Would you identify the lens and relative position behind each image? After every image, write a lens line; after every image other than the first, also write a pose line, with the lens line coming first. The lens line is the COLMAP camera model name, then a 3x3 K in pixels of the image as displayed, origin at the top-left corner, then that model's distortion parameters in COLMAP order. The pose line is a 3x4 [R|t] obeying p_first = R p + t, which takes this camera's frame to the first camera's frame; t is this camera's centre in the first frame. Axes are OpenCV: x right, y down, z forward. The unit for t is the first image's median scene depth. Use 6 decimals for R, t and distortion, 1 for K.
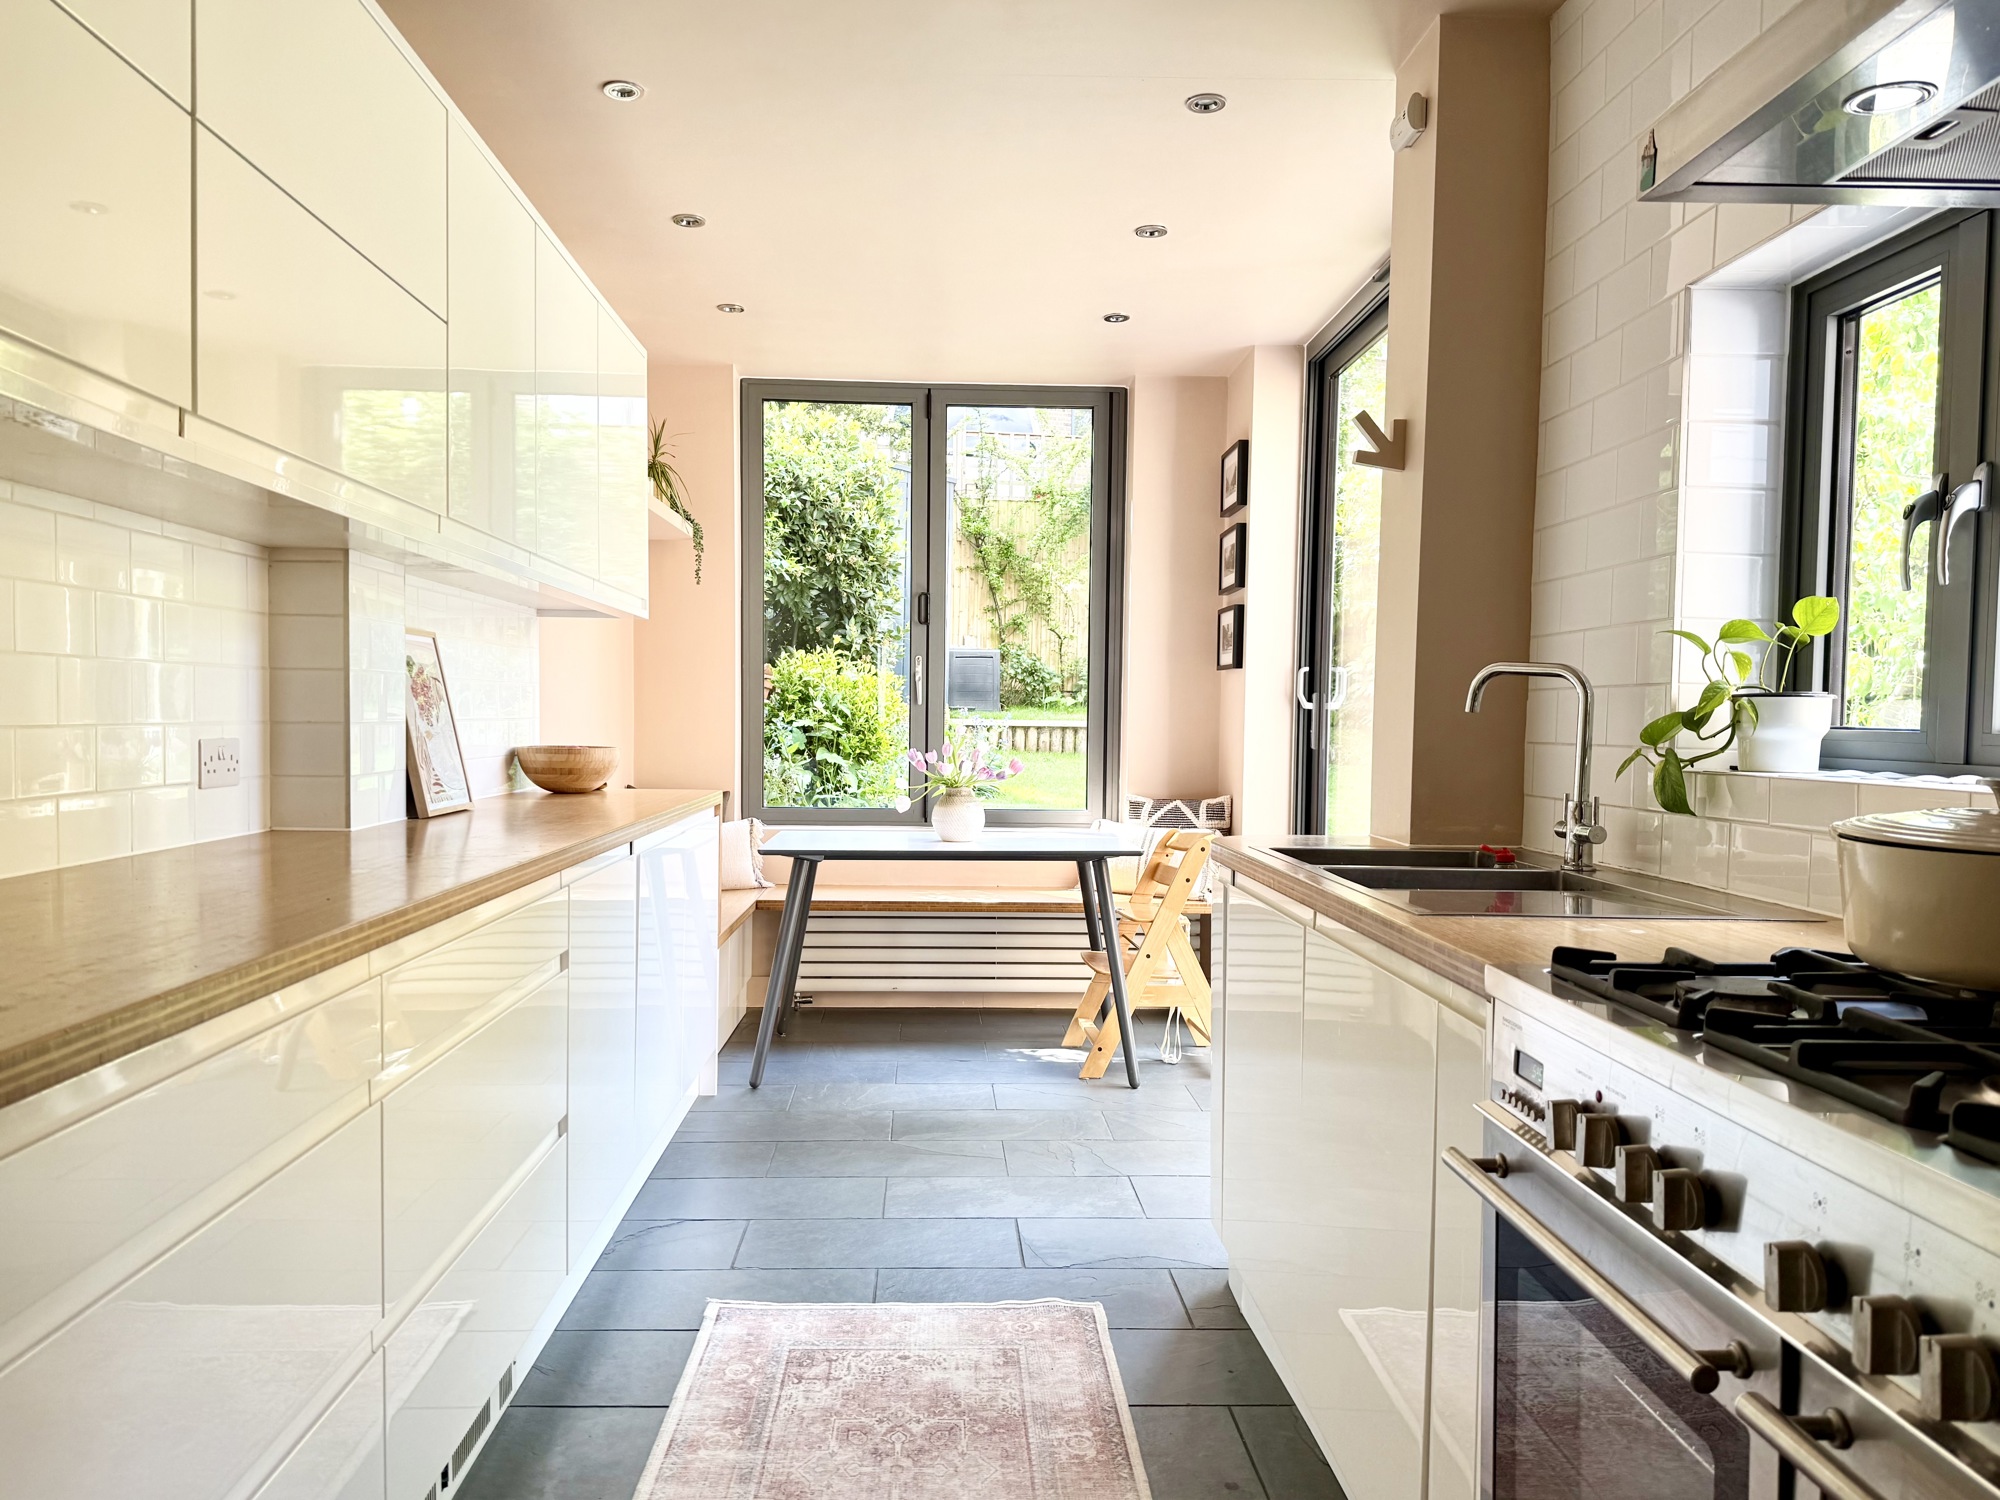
lens RADIAL K [[1404.8, 0, 996.2], [0, 1404.8, 757.4], [0, 0, 1]] dist [0.006903, 0.000139]
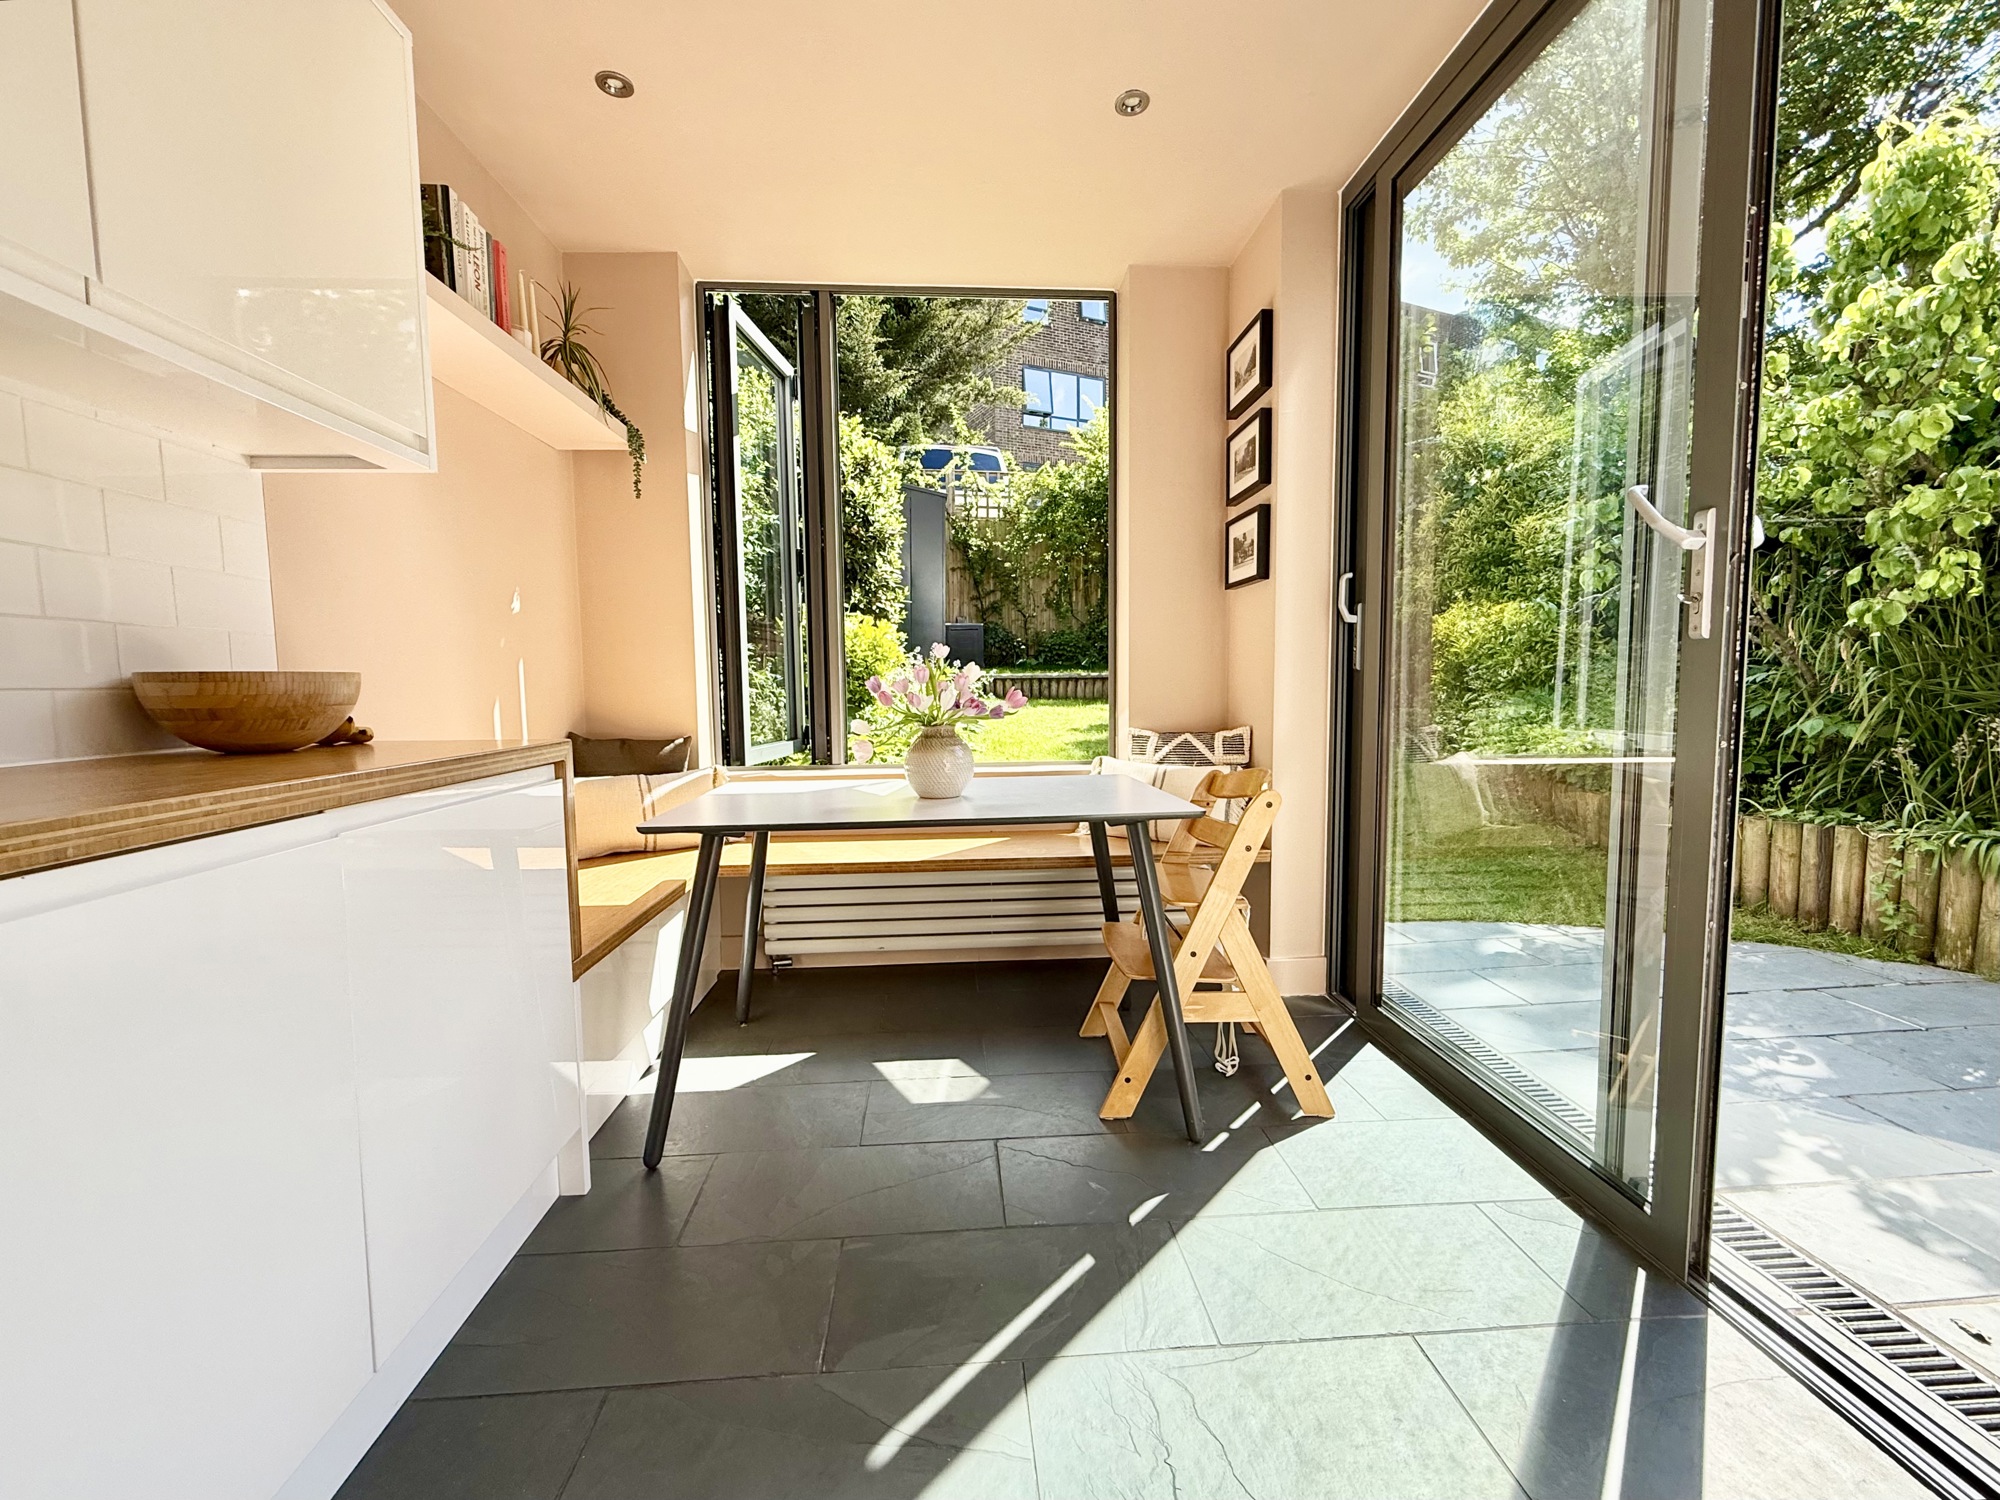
lens RADIAL K [[804.9, 0, 998.4], [0, 804.9, 745.8], [0, 0, 1]] dist [0.000459, 0.001476]
pose [[0.999414, -0.027333, 0.020611, -0.003892], [0.026342, 0.998552, 0.046899, 0.011132], [-0.021863, -0.046329, 0.998687, 0.488965]]
